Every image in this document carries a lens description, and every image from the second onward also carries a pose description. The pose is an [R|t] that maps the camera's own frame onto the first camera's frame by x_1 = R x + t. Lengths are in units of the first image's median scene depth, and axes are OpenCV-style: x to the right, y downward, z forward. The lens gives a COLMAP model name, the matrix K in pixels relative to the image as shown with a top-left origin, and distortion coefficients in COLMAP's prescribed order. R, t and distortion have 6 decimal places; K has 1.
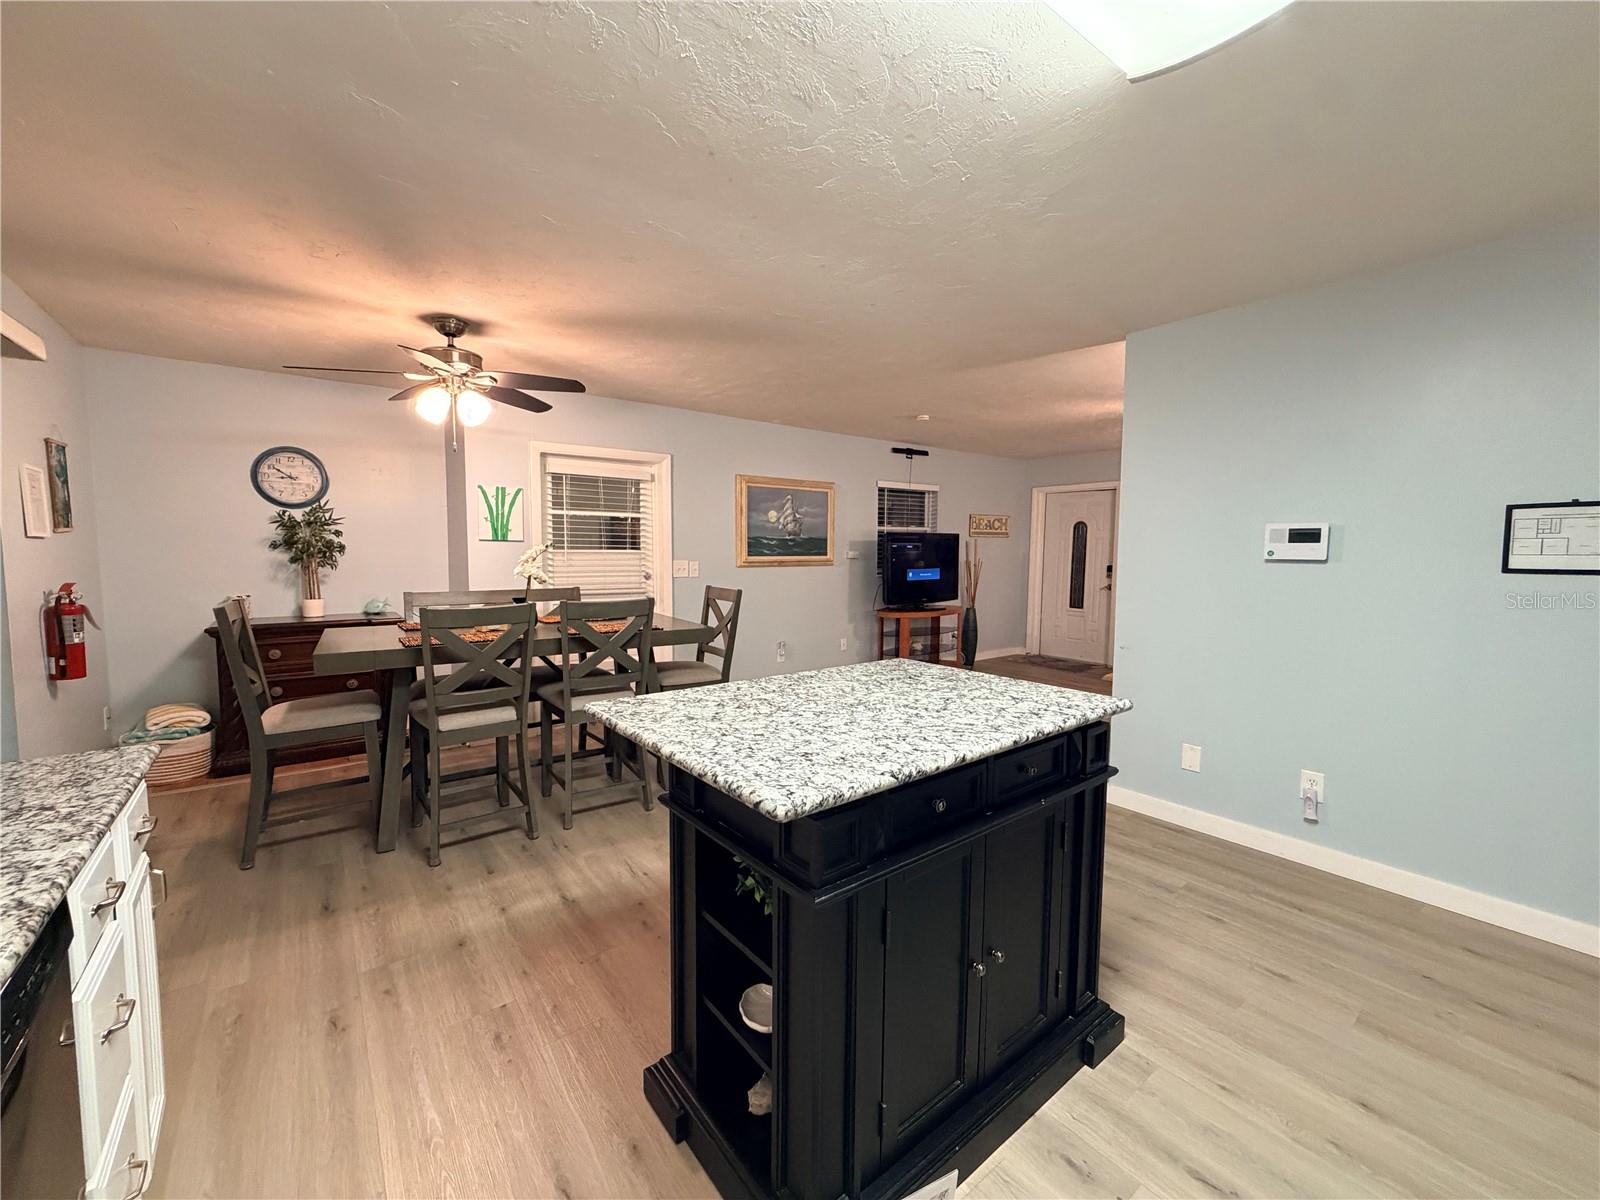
lens RADIAL K [[640.2, 0, 802.4], [0, 640.2, 593.8], [0, 0, 1]] dist [0.001924, -0.000288]
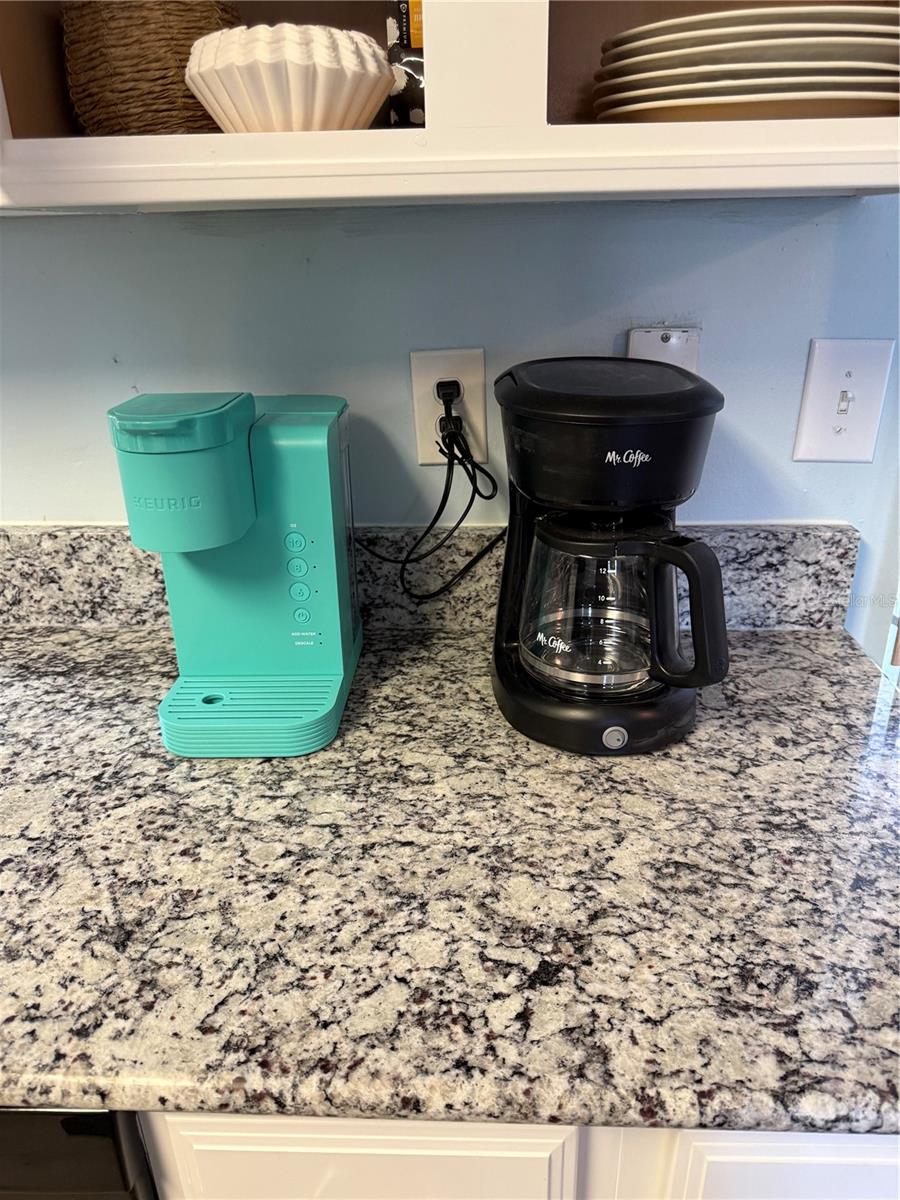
lens RADIAL K [[848.2, 0, 457.9], [0, 848.2, 594.5], [0, 0, 1]] dist [0.022354, -0.019690]
pose [[-0.647279, 0.295441, -0.702670, -0.696060], [-0.048573, 0.903972, 0.424823, -0.086762], [0.760704, 0.309109, -0.570772, 0.986966]]
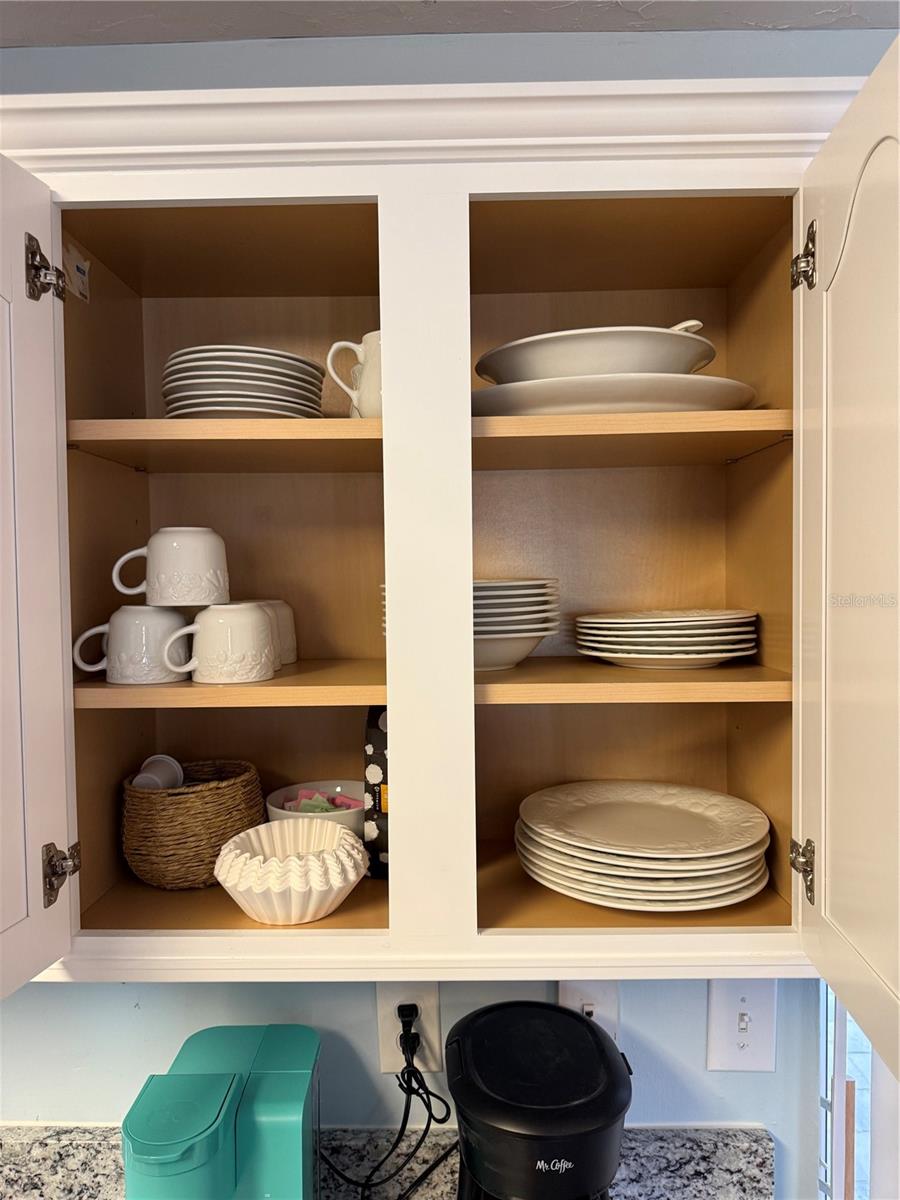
lens RADIAL K [[848.2, 0, 453.4], [0, 848.2, 602.7], [0, 0, 1]] dist [0.022354, -0.019690]
pose [[-0.624229, 0.032074, -0.780582, -0.626185], [-0.054382, 0.994949, 0.084372, -0.427594], [0.779346, 0.095117, -0.619332, 1.038335]]
